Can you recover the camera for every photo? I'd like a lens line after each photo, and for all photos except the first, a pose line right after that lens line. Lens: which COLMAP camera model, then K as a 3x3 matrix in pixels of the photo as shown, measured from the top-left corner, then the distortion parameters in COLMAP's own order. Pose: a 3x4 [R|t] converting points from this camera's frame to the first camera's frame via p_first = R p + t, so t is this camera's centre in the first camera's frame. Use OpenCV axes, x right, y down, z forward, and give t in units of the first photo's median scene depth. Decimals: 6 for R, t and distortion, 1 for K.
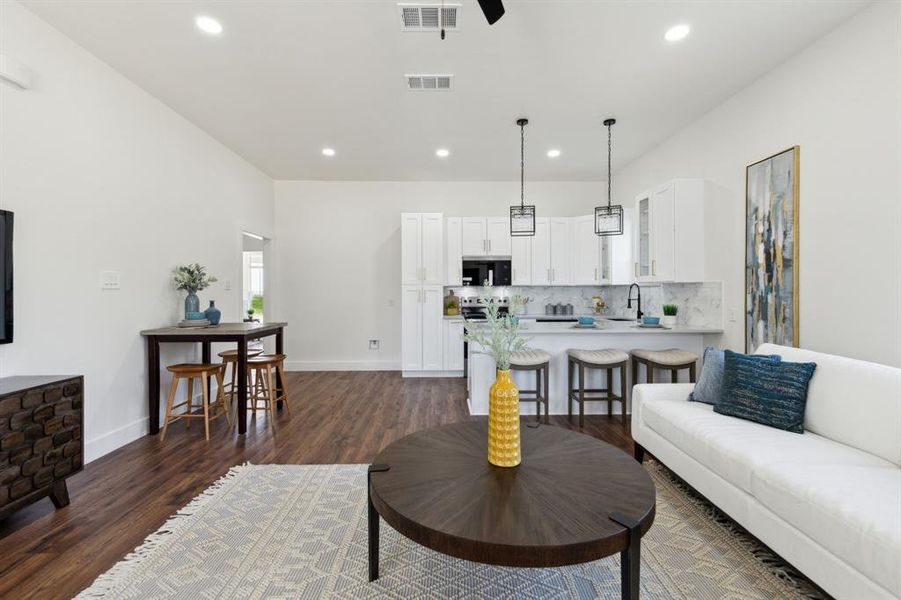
lens RADIAL K [[407.2, 0, 446.1], [0, 407.2, 294.7], [0, 0, 1]] dist [0.002202, 0.000722]
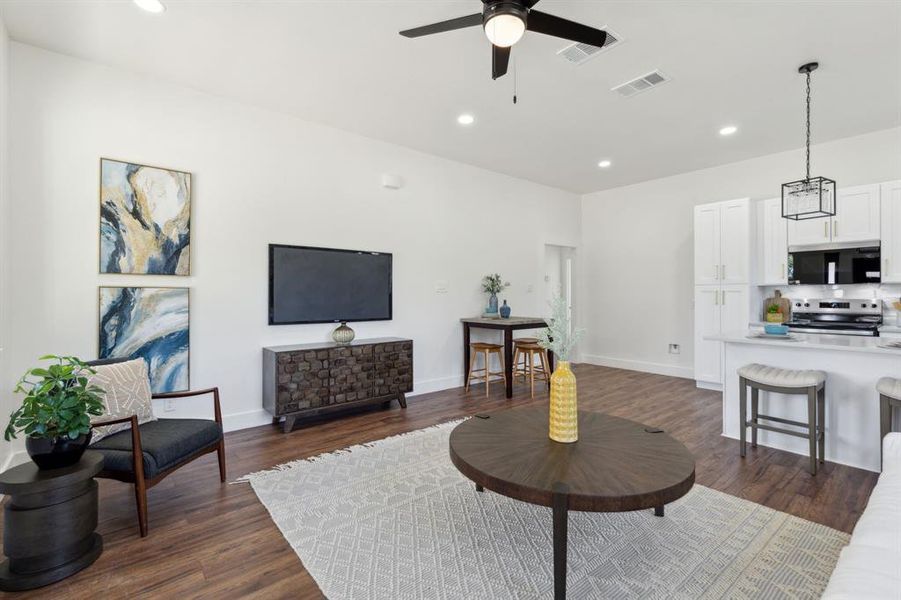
lens RADIAL K [[407.2, 0, 446.7], [0, 407.2, 295.2], [0, 0, 1]] dist [0.002202, 0.000722]
pose [[0.607747, 0.002081, -0.794128, 0.412613], [-0.002408, 0.999997, 0.000778, -0.001611], [0.794127, 0.001440, 0.607750, 0.009970]]
